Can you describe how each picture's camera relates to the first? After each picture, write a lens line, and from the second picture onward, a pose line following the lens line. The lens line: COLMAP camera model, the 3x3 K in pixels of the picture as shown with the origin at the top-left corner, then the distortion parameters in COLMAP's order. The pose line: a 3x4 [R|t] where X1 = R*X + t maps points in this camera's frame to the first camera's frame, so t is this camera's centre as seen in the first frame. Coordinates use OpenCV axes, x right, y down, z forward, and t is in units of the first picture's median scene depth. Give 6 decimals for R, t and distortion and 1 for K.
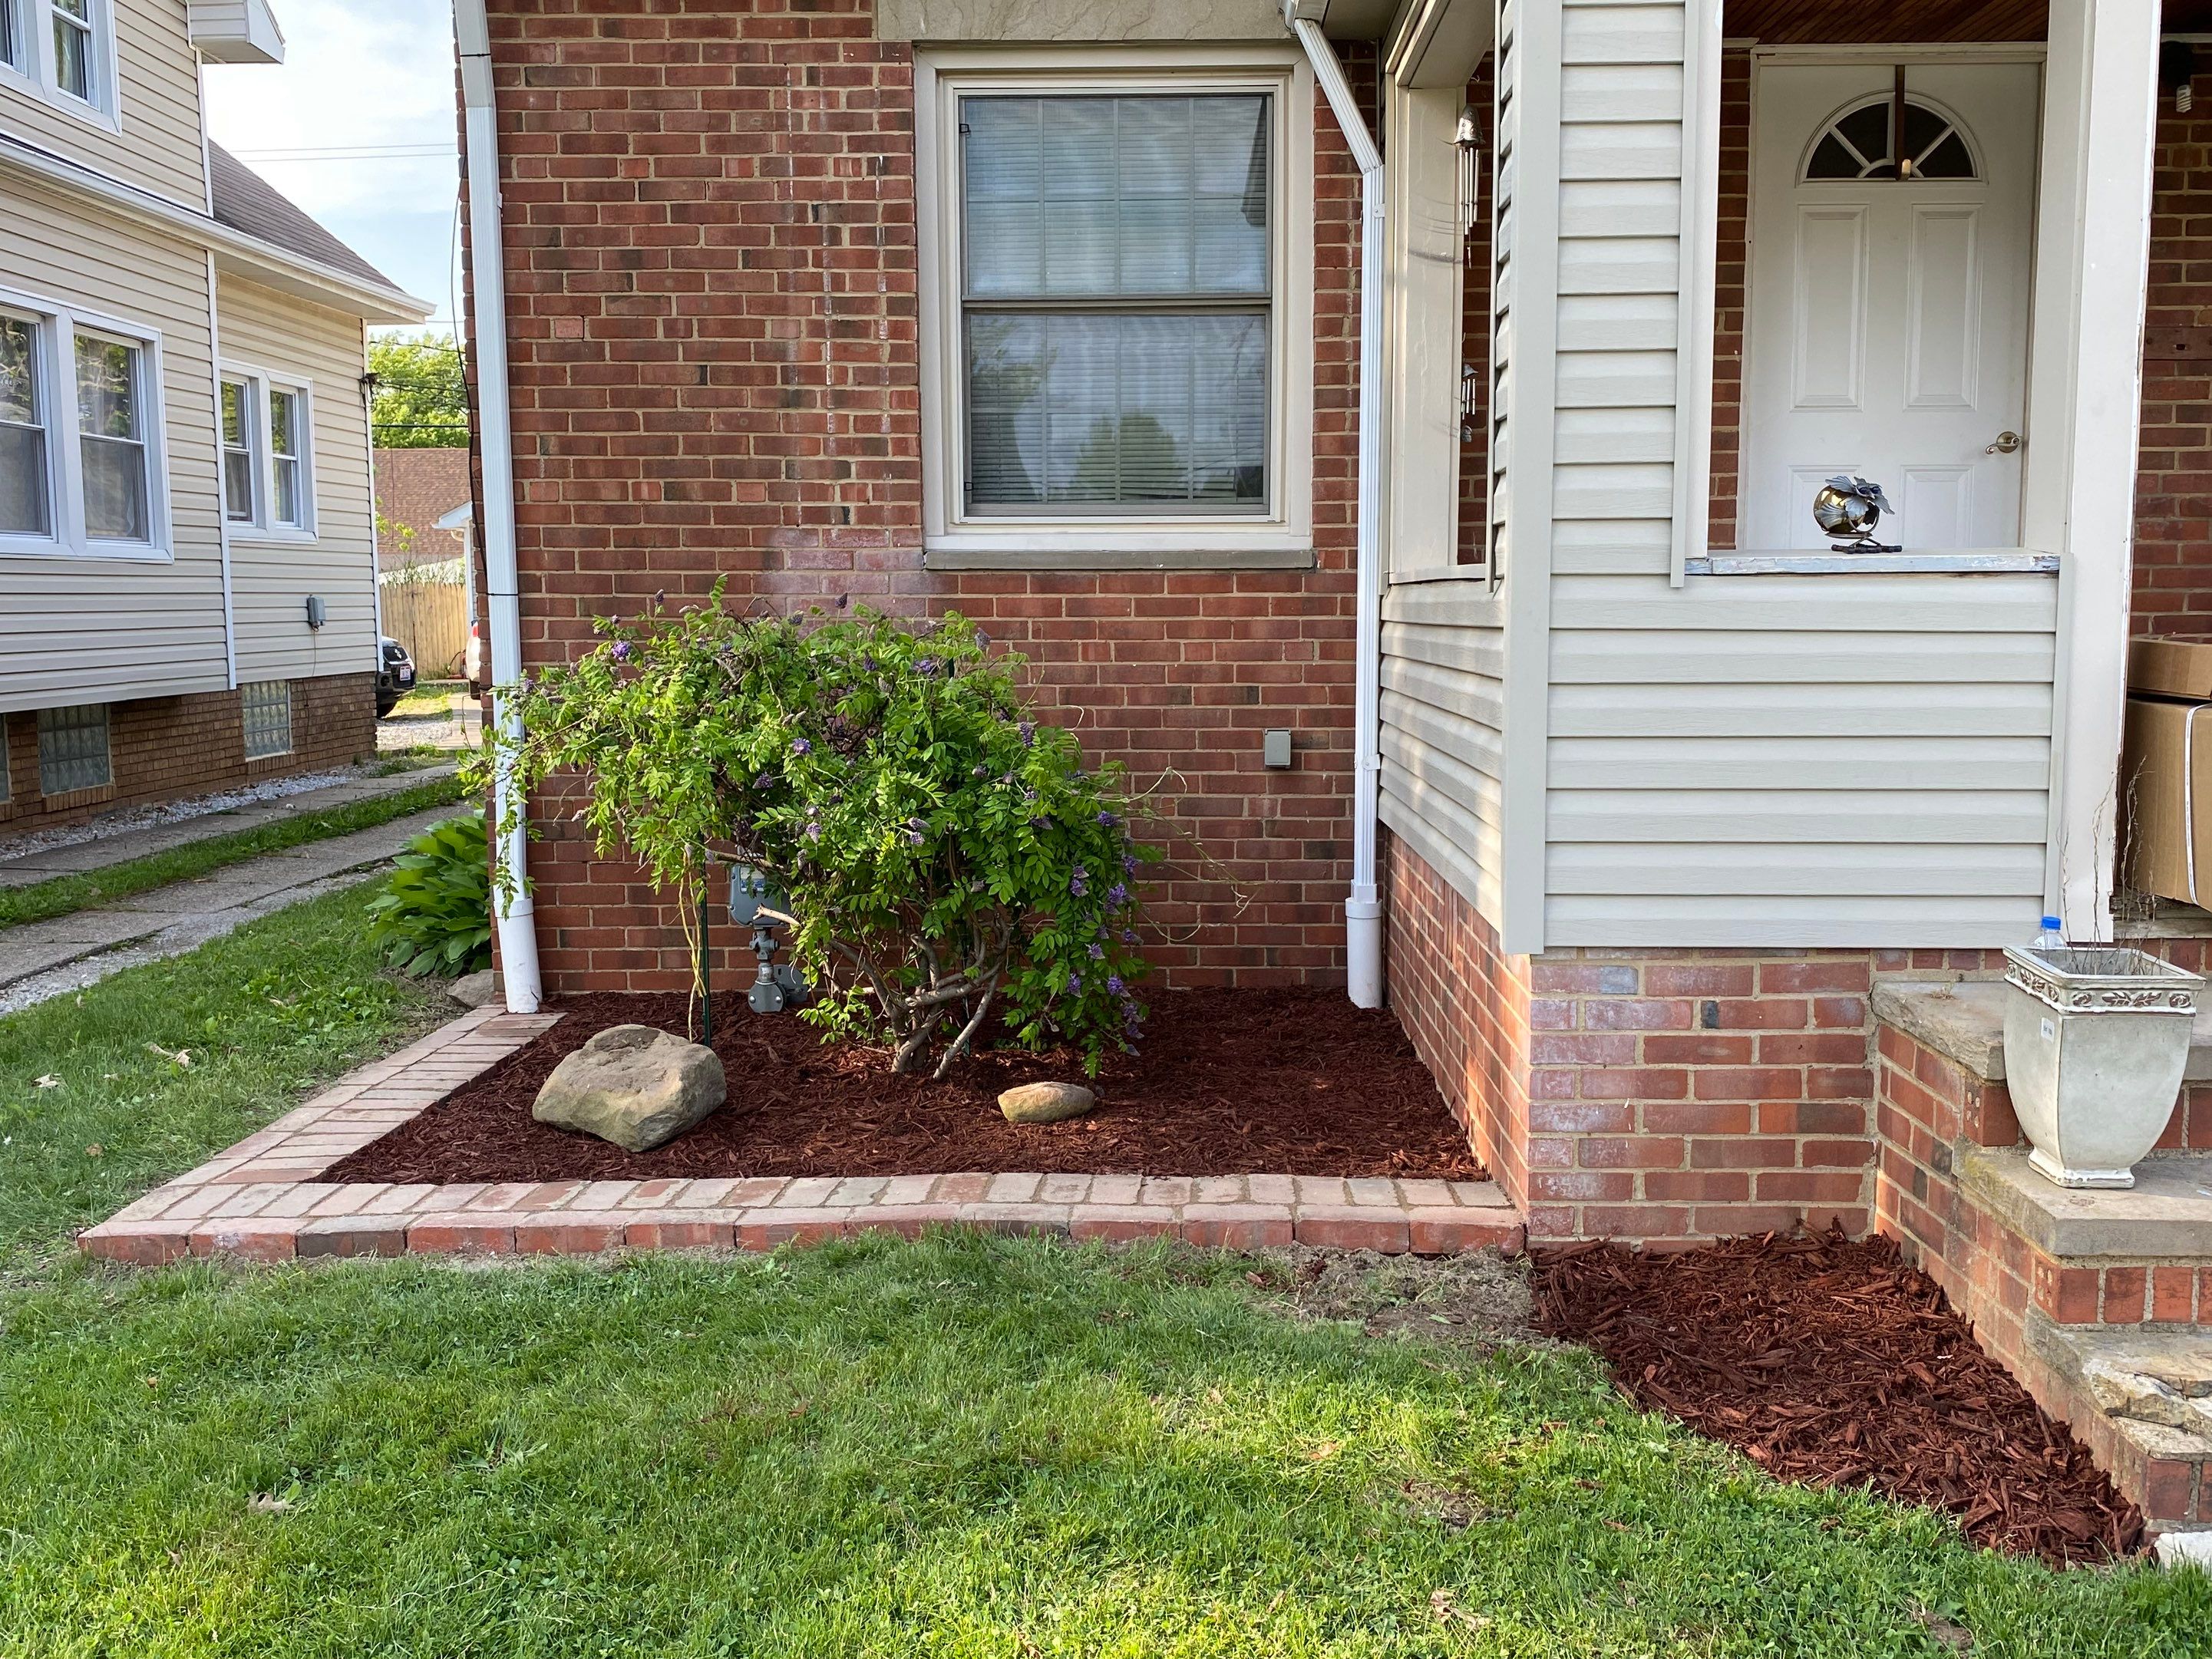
lens RADIAL K [[1922.5, 0, 1106.0], [0, 1922.5, 829.5], [0, 0, 1]] dist [0.038989, -0.065766]
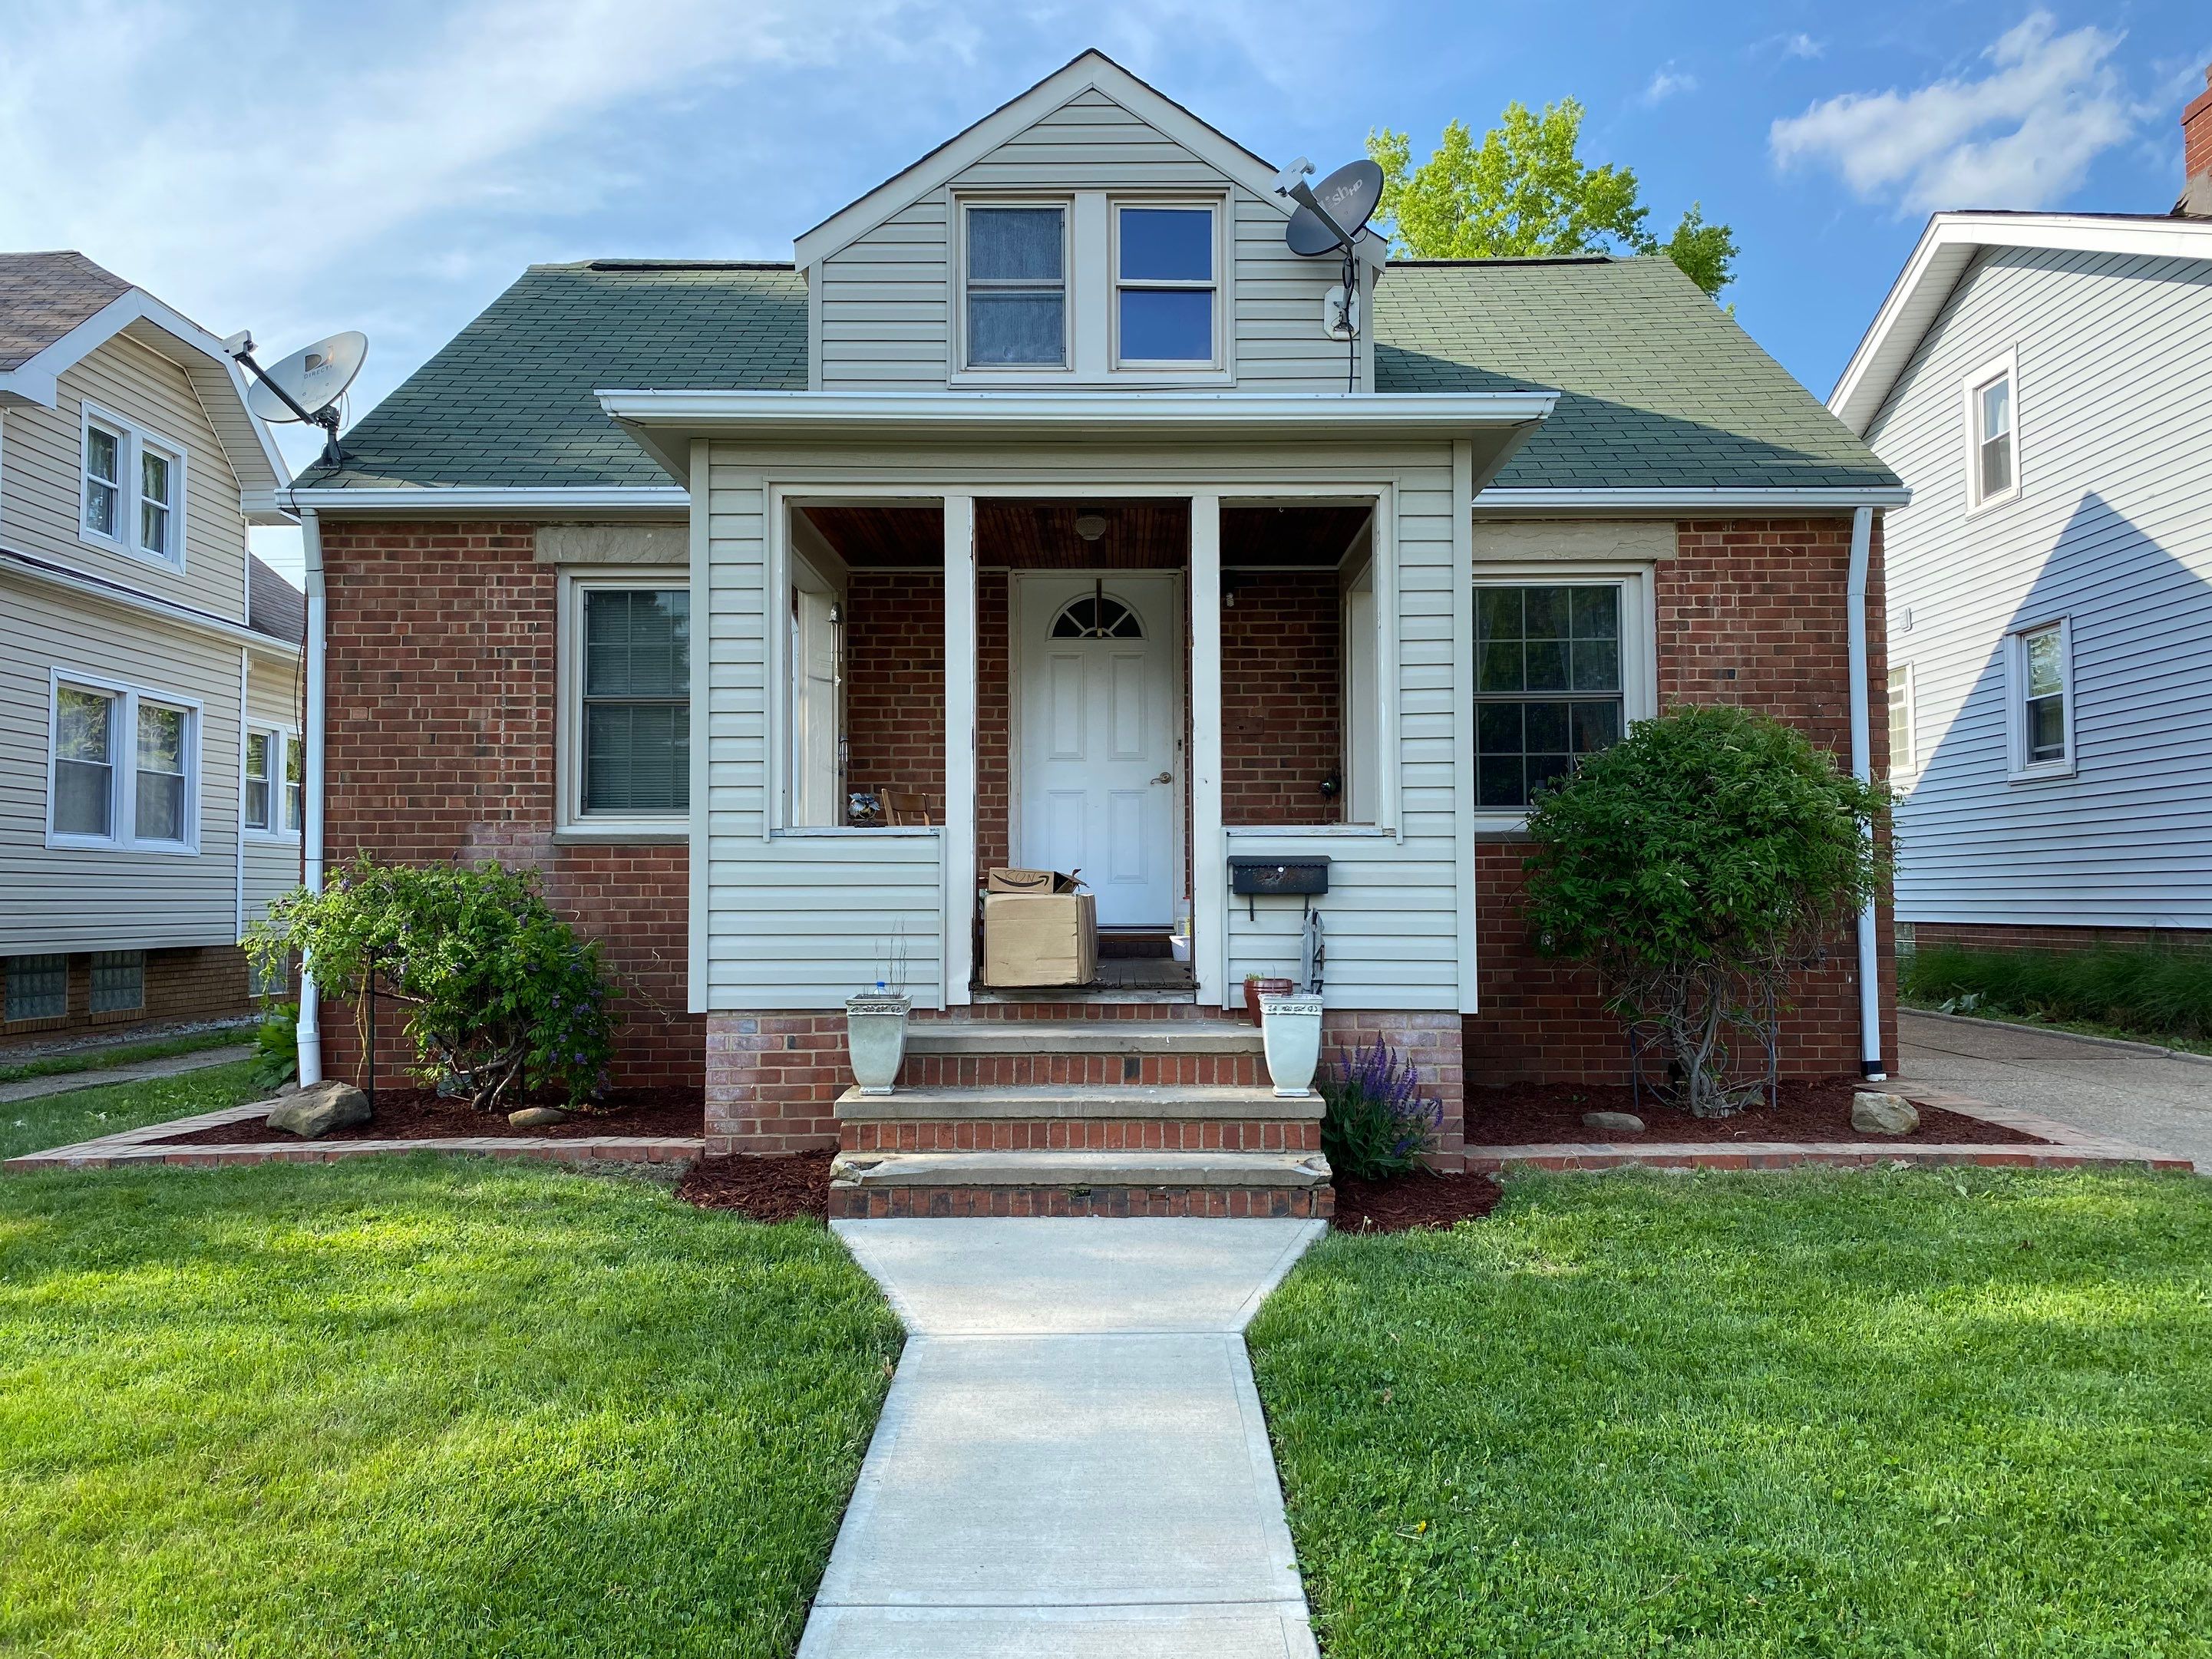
lens RADIAL K [[1599.8, 0, 1070.2], [0, 1599.8, 829.2], [0, 0, 1]] dist [0.084429, -0.145029]
pose [[0.999979, -0.001938, 0.006203, 0.378806], [0.002914, 0.986870, -0.161492, 0.093798], [-0.005809, 0.161507, 0.986855, -0.481706]]
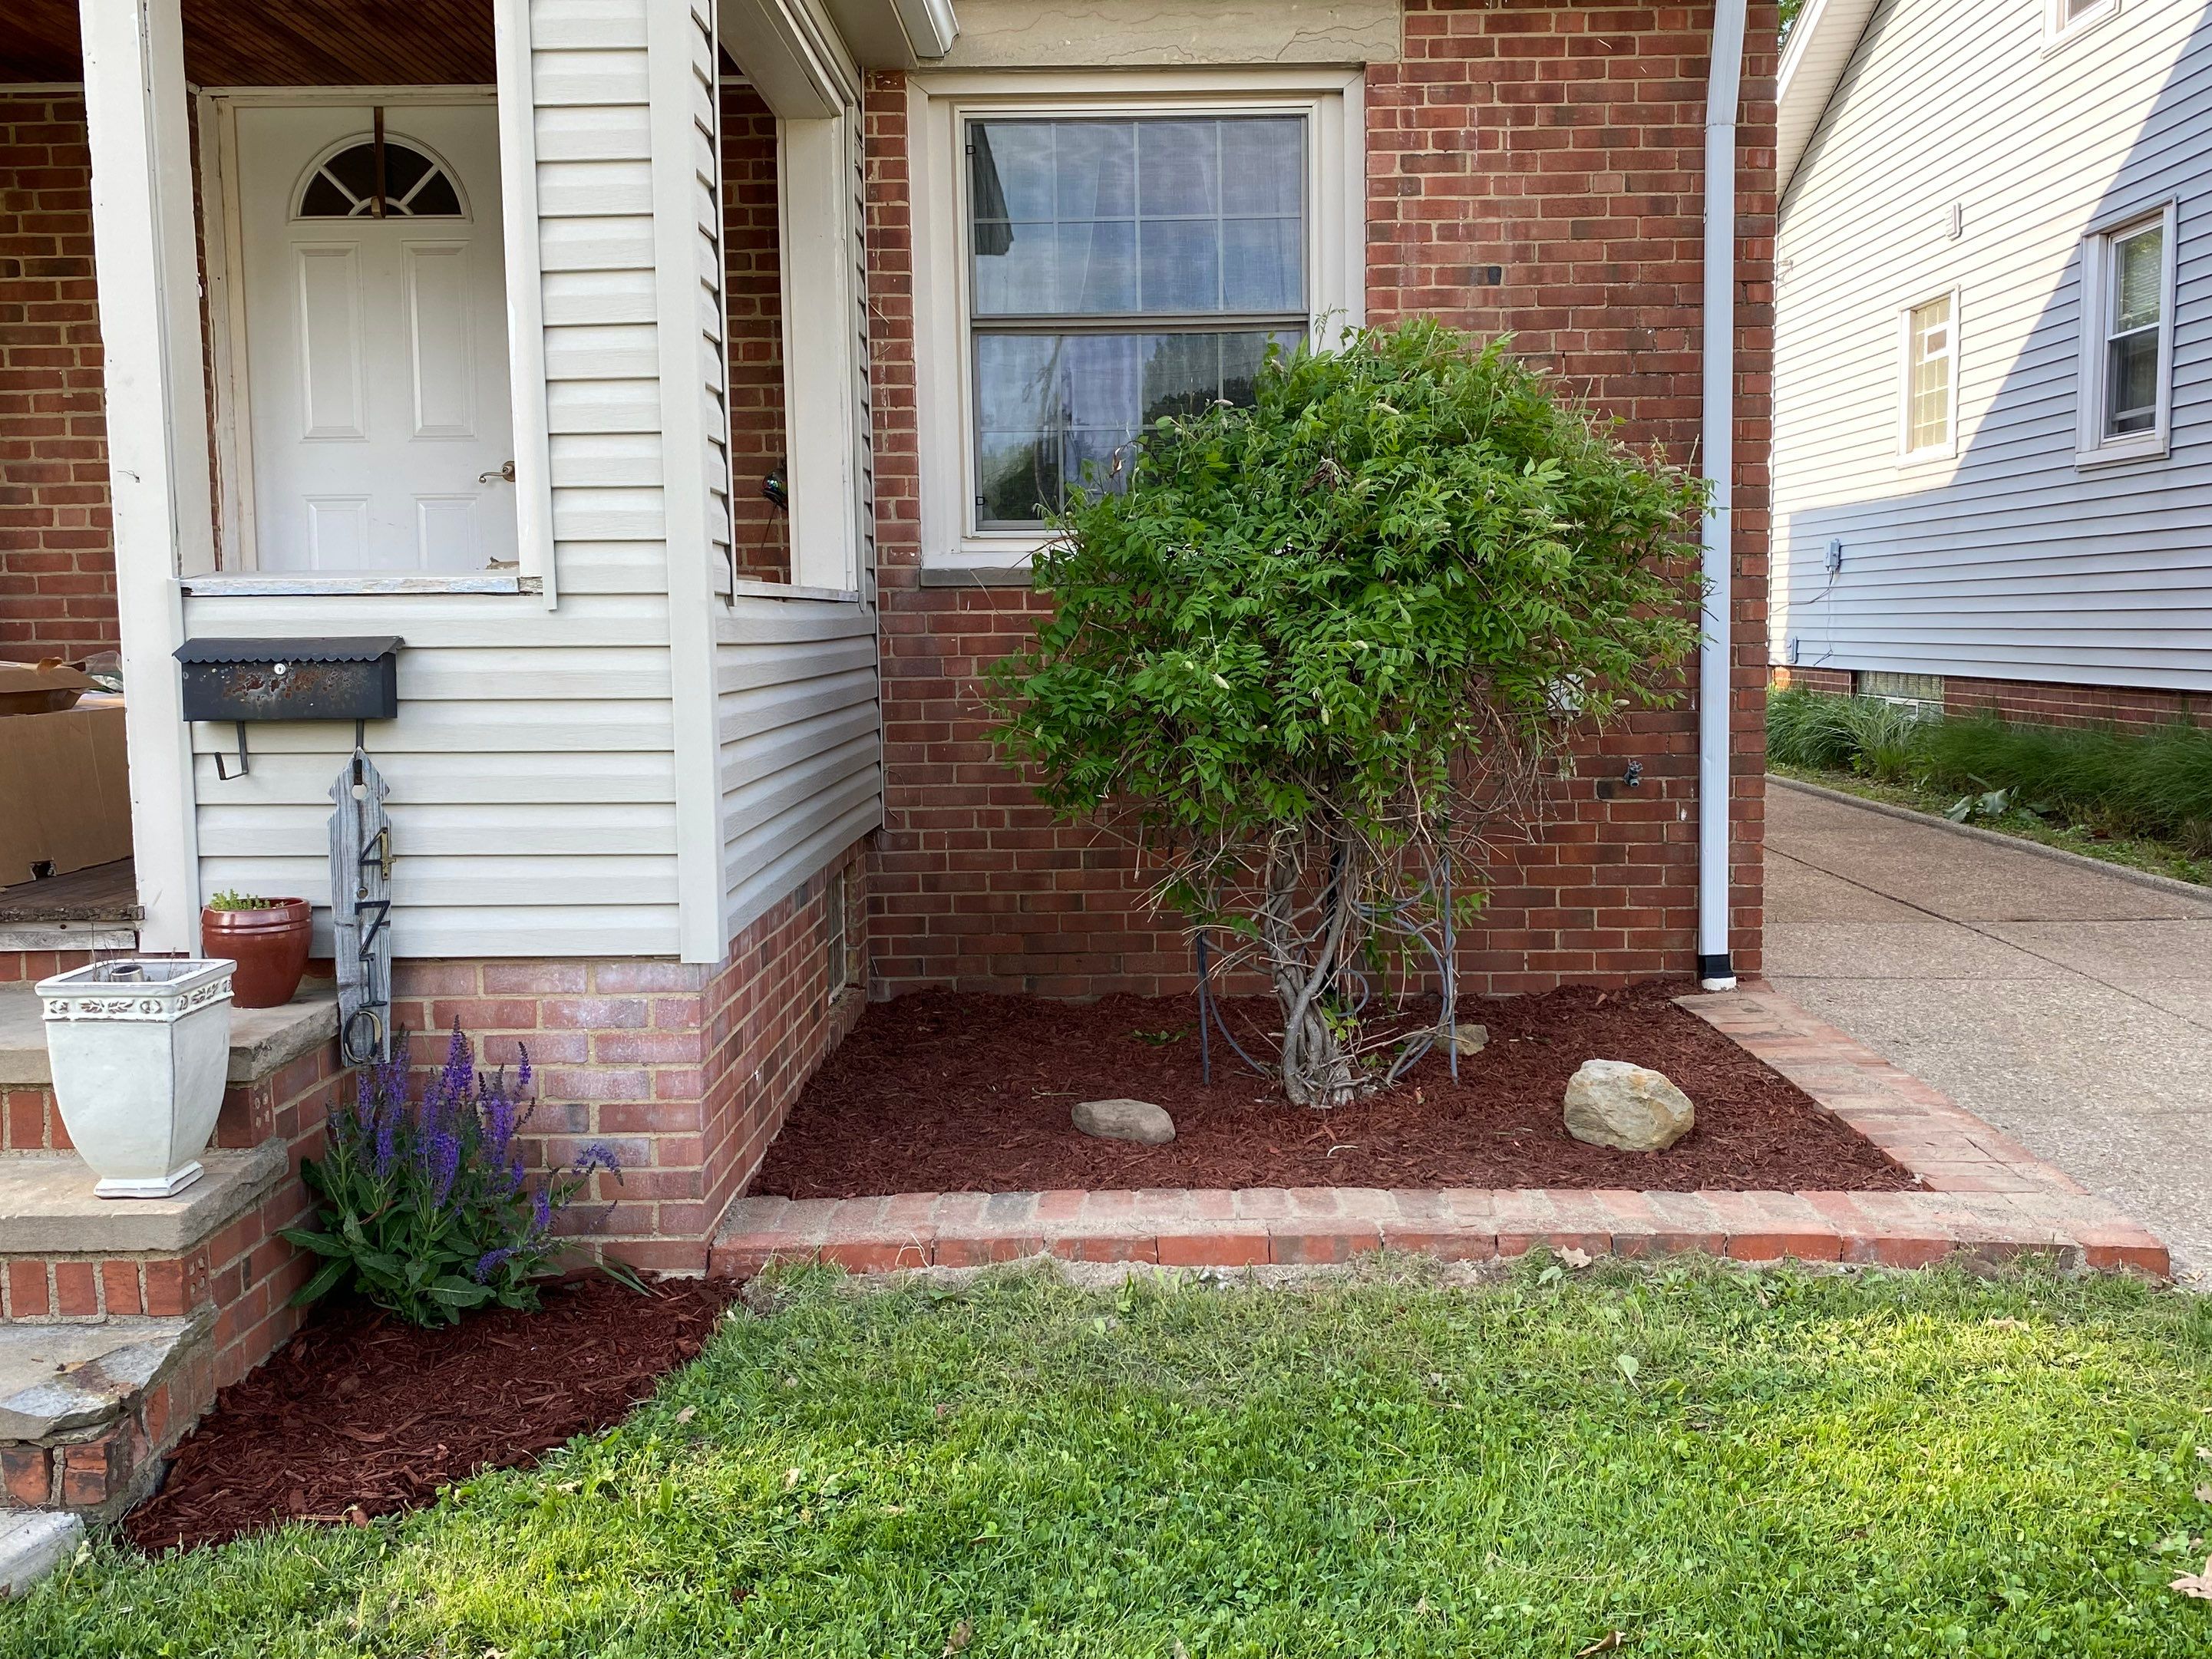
lens RADIAL K [[1891.2, 0, 1102.3], [0, 1891.2, 780.3], [0, 0, 1]] dist [0.060335, -0.091834]
pose [[0.999845, -0.013206, 0.011637, 0.770144], [0.013605, 0.999297, -0.034940, 0.007659], [-0.011168, 0.035093, 0.999322, -0.018947]]
